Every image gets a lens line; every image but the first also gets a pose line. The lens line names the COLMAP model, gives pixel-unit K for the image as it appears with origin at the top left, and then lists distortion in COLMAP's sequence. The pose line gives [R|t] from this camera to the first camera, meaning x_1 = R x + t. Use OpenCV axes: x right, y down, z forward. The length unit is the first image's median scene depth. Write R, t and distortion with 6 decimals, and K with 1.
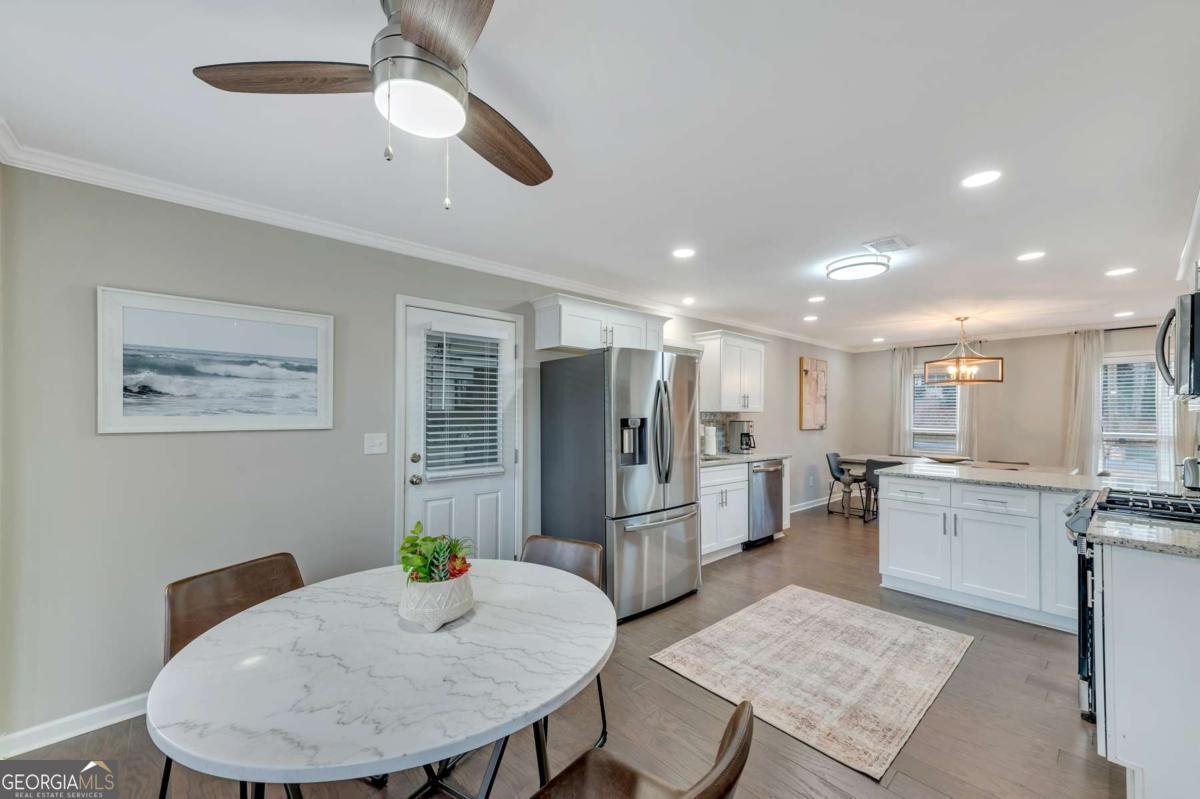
lens RADIAL K [[464.3, 0, 597.8], [0, 464.3, 410.6], [0, 0, 1]] dist [-0.000024, -0.000168]
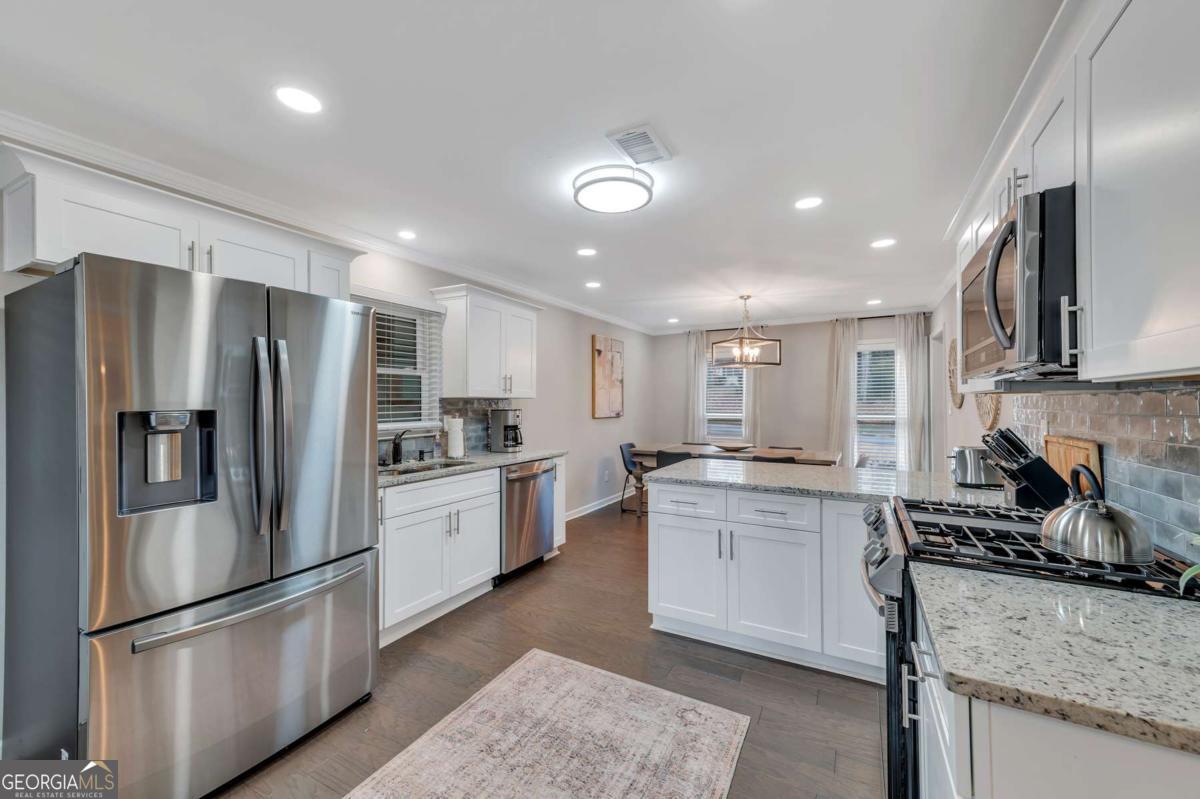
lens RADIAL K [[468.4, 0, 600.0], [0, 468.4, 399.5], [0, 0, 1]] dist [0.000700, -0.000007]
pose [[0.938964, -0.006561, 0.343954, 0.209920], [0.005304, 0.999975, 0.004597, 0.003304], [-0.343975, -0.002492, 0.938975, 0.243775]]
